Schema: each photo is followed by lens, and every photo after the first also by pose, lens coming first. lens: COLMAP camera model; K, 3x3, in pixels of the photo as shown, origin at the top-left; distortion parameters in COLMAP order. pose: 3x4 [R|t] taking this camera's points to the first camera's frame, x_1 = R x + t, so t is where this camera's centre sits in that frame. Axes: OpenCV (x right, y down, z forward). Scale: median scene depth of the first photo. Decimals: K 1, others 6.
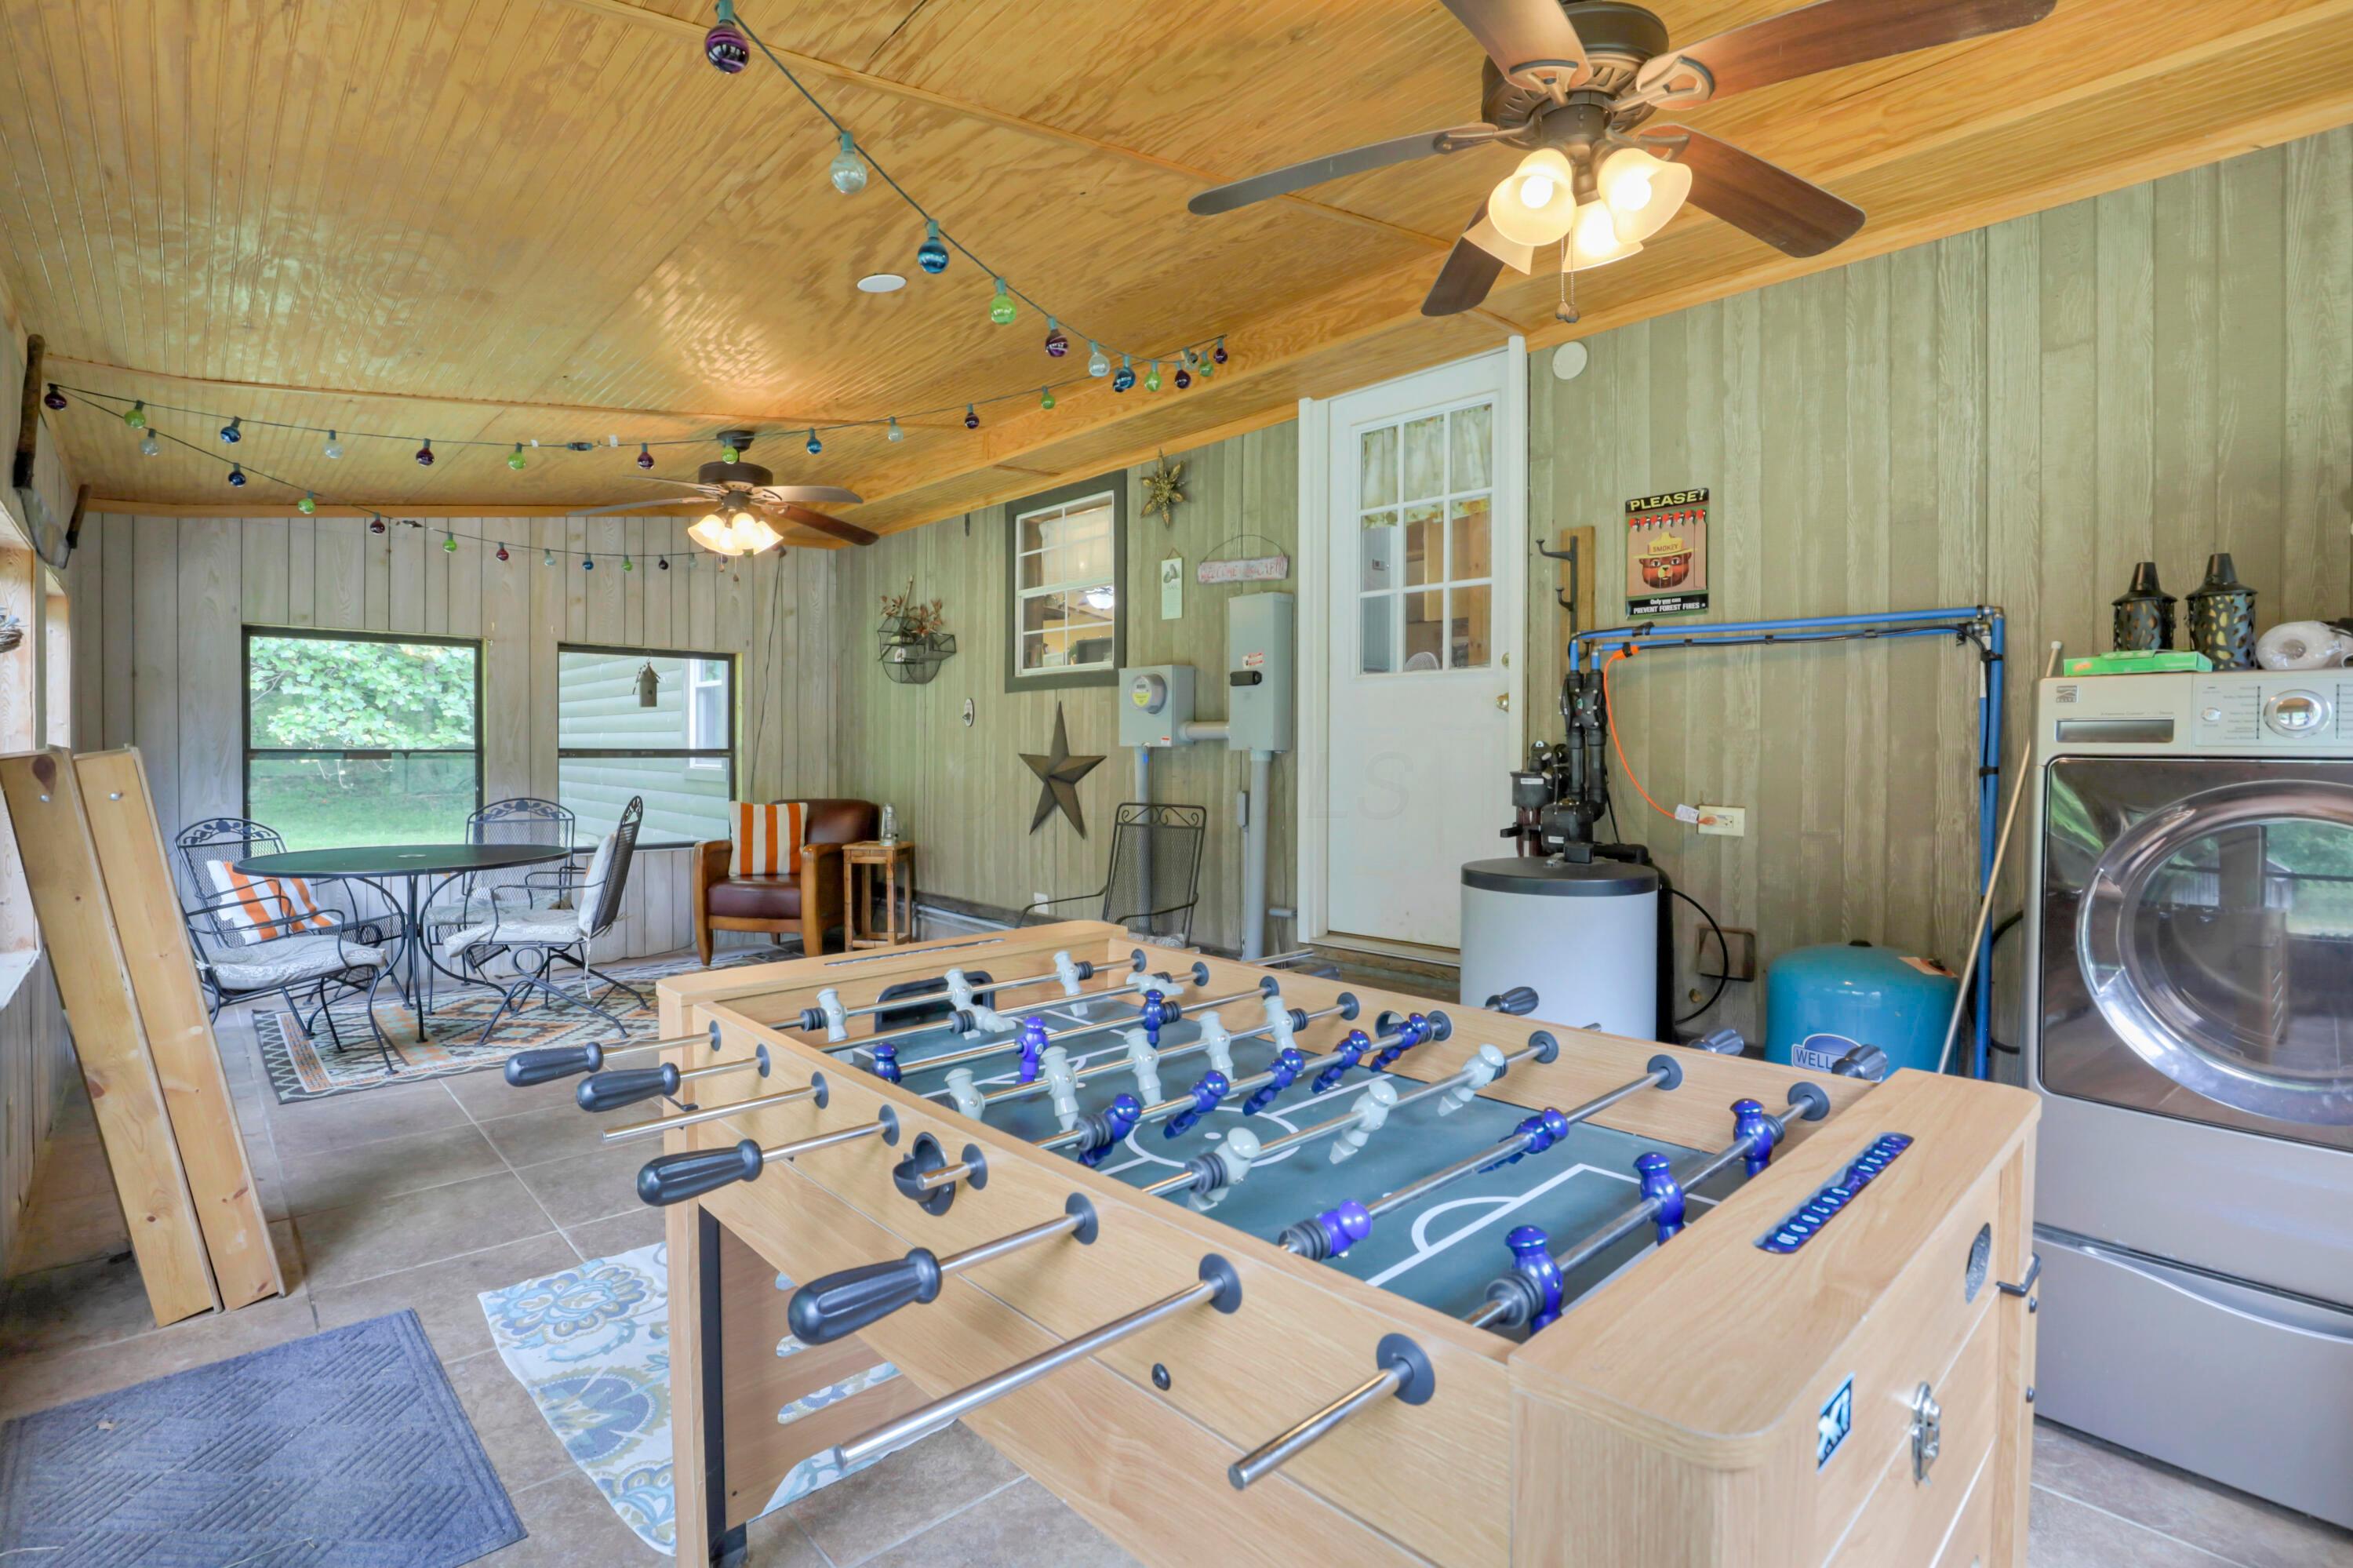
lens RADIAL K [[1088.0, 0, 1147.3], [0, 1088.0, 759.4], [0, 0, 1]] dist [-0.024769, -0.000377]
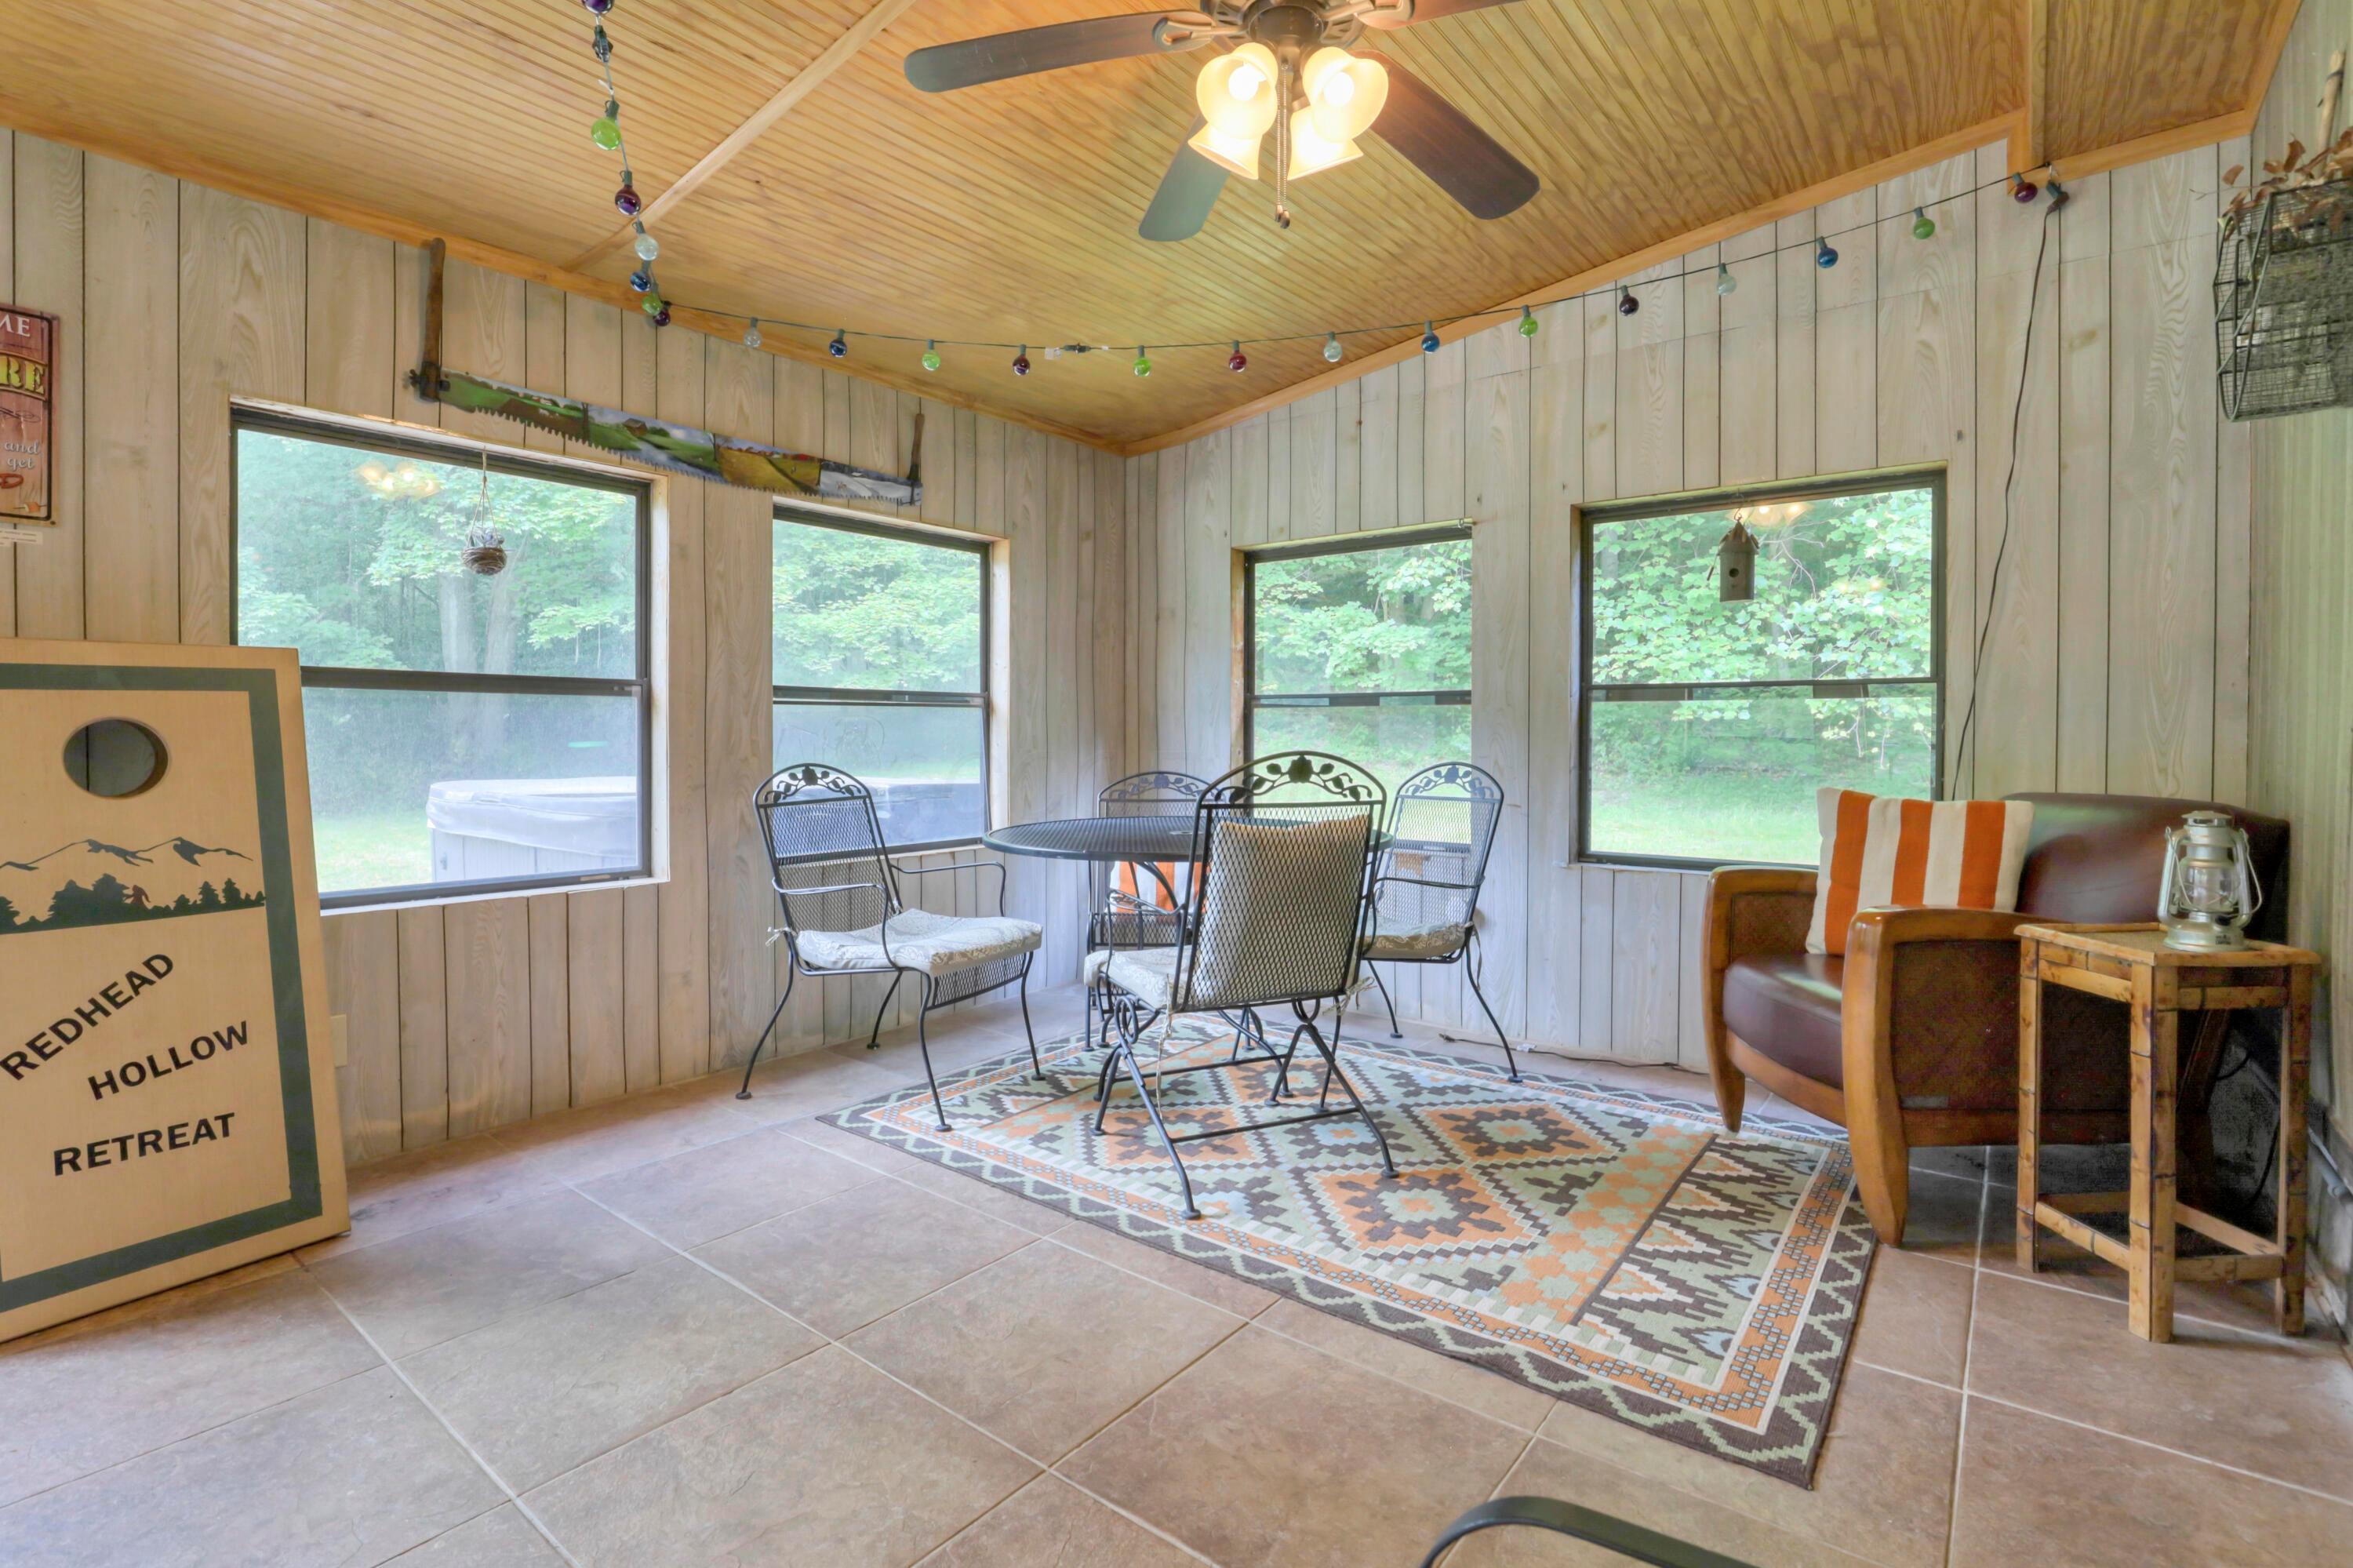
lens RADIAL K [[1116.6, 0, 1166.2], [0, 1116.6, 758.2], [0, 0, 1]] dist [-0.032288, 0.000071]
pose [[0.164253, 0.017597, -0.986261, 0.023895], [-0.011877, 0.999804, 0.015861, 0.023529], [0.986347, 0.009109, 0.164430, 0.689091]]
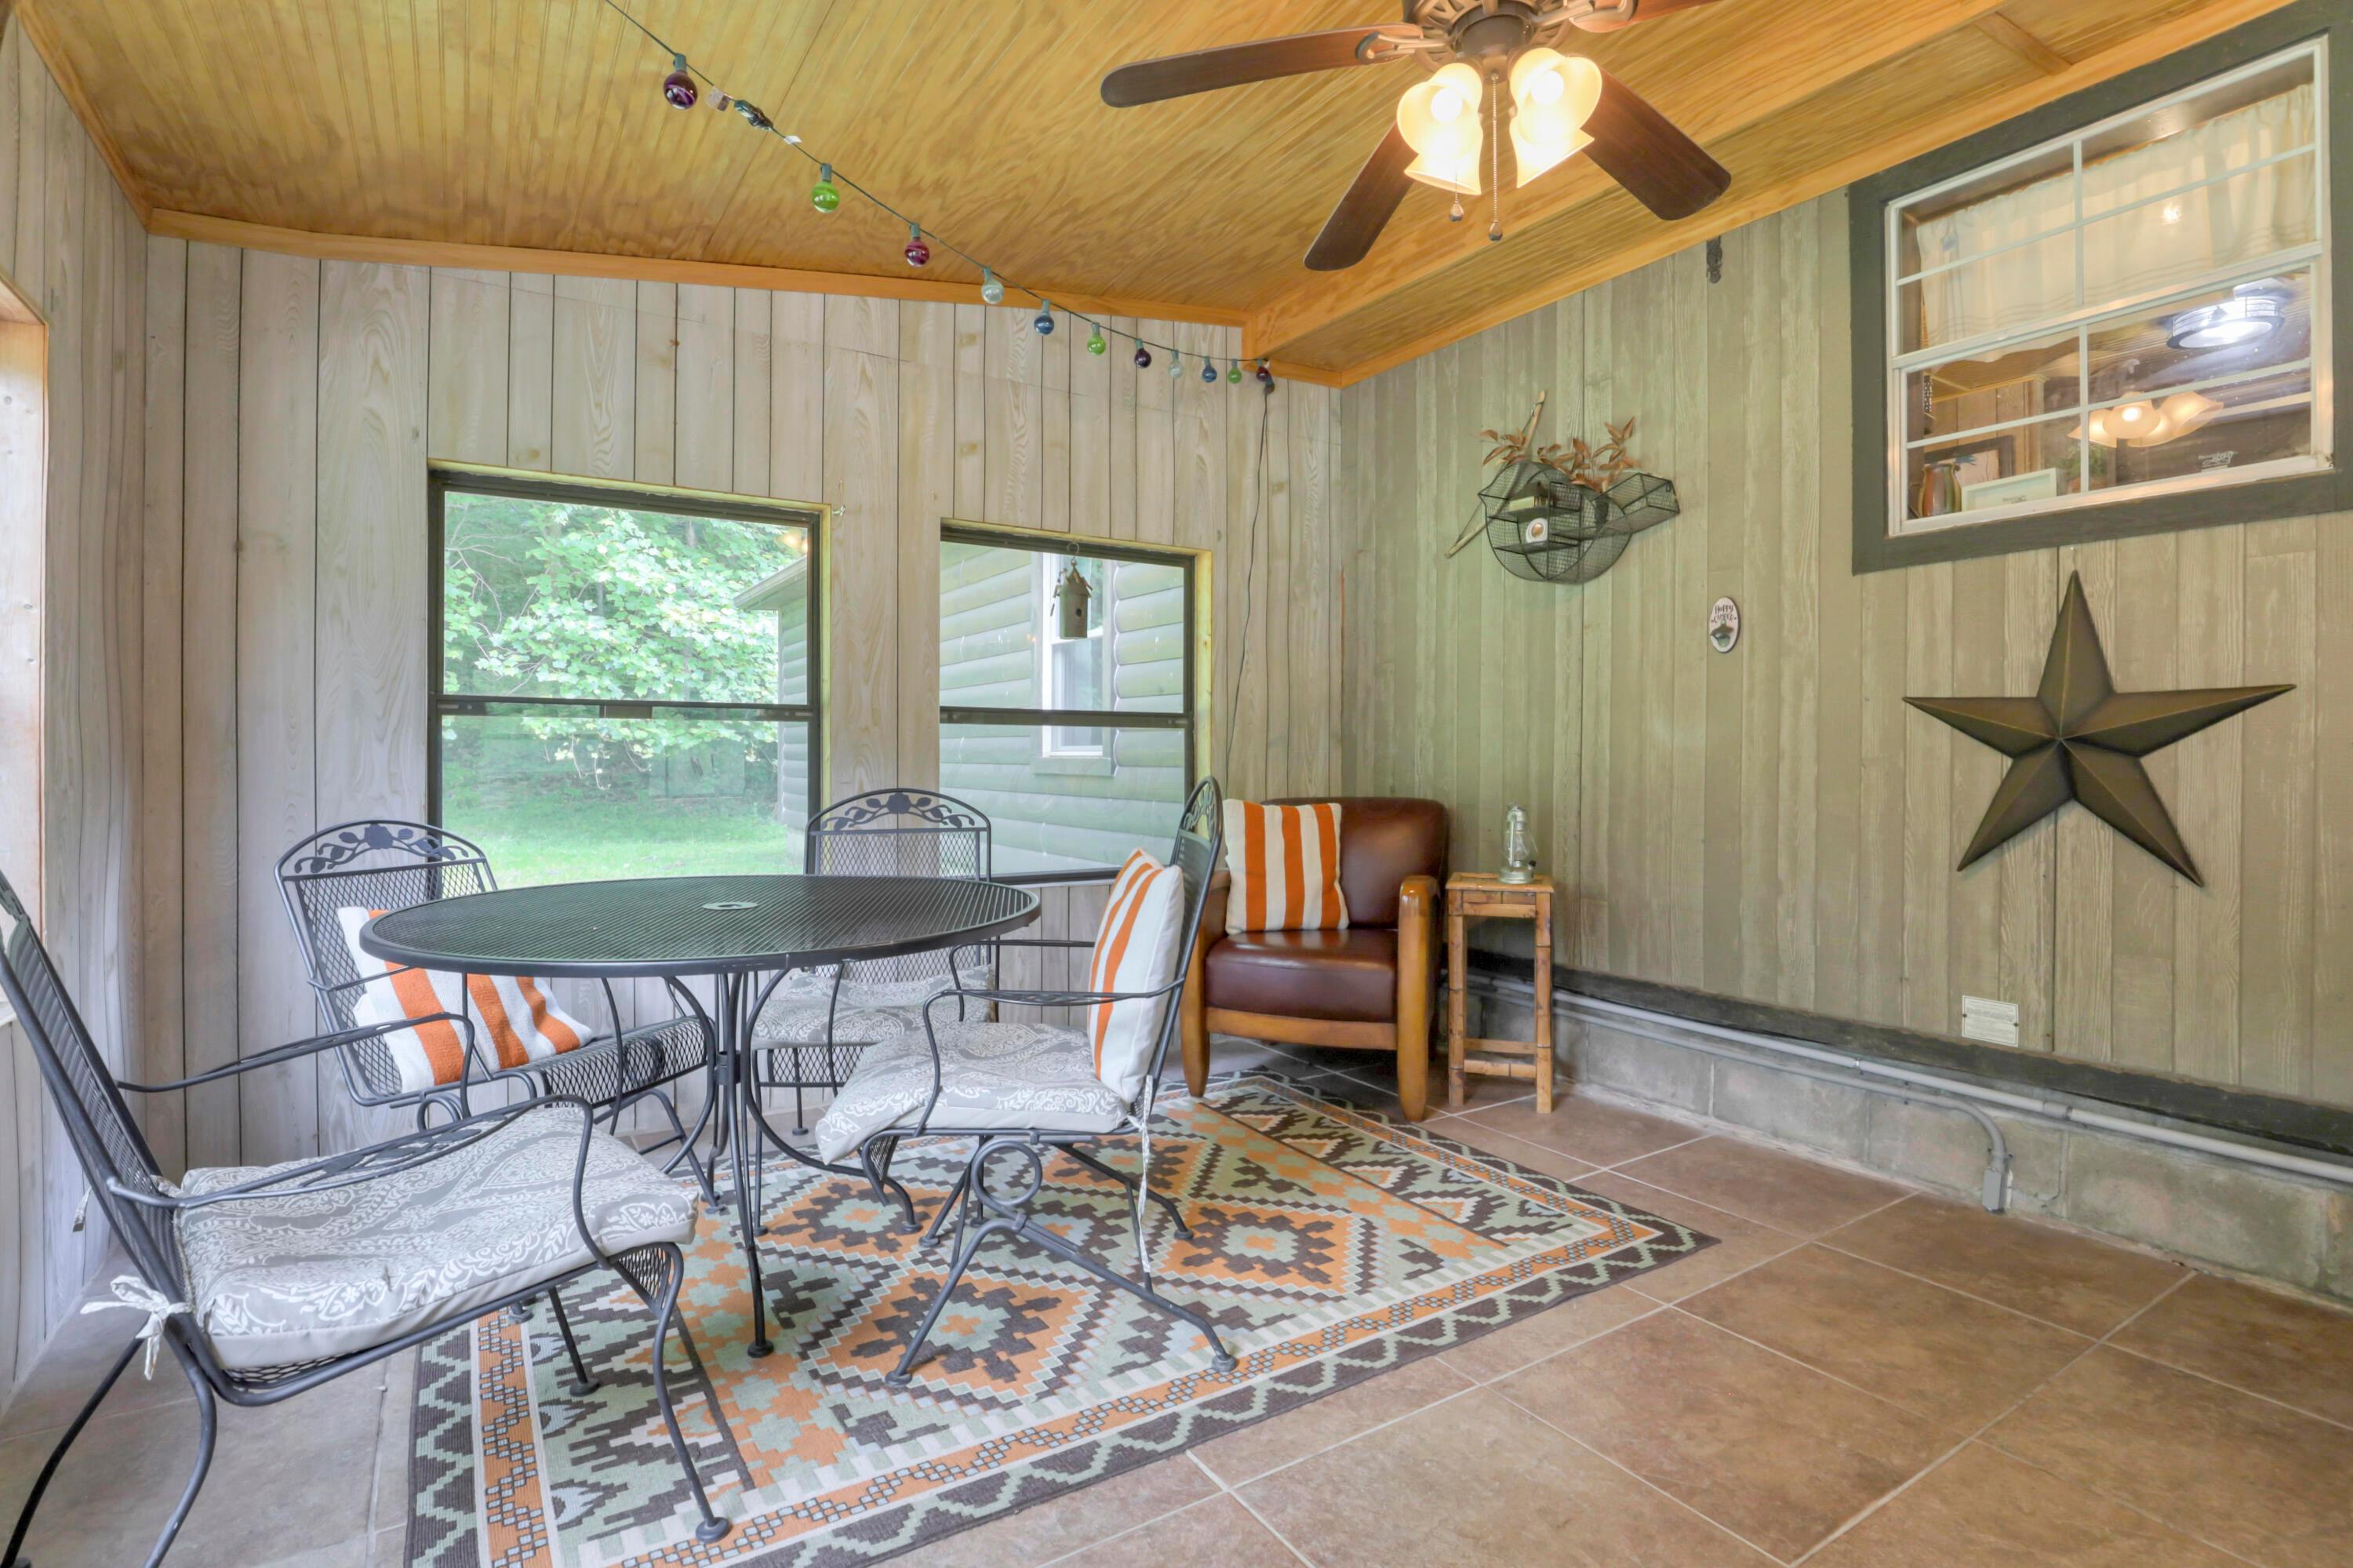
lens RADIAL K [[1116.6, 0, 1166.2], [0, 1116.6, 758.2], [0, 0, 1]] dist [-0.032288, 0.000071]
pose [[0.985323, -0.001071, -0.170699, -0.332219], [-0.001015, 0.999926, -0.012129, 0.025406], [0.170699, 0.012124, 0.985249, 0.447011]]
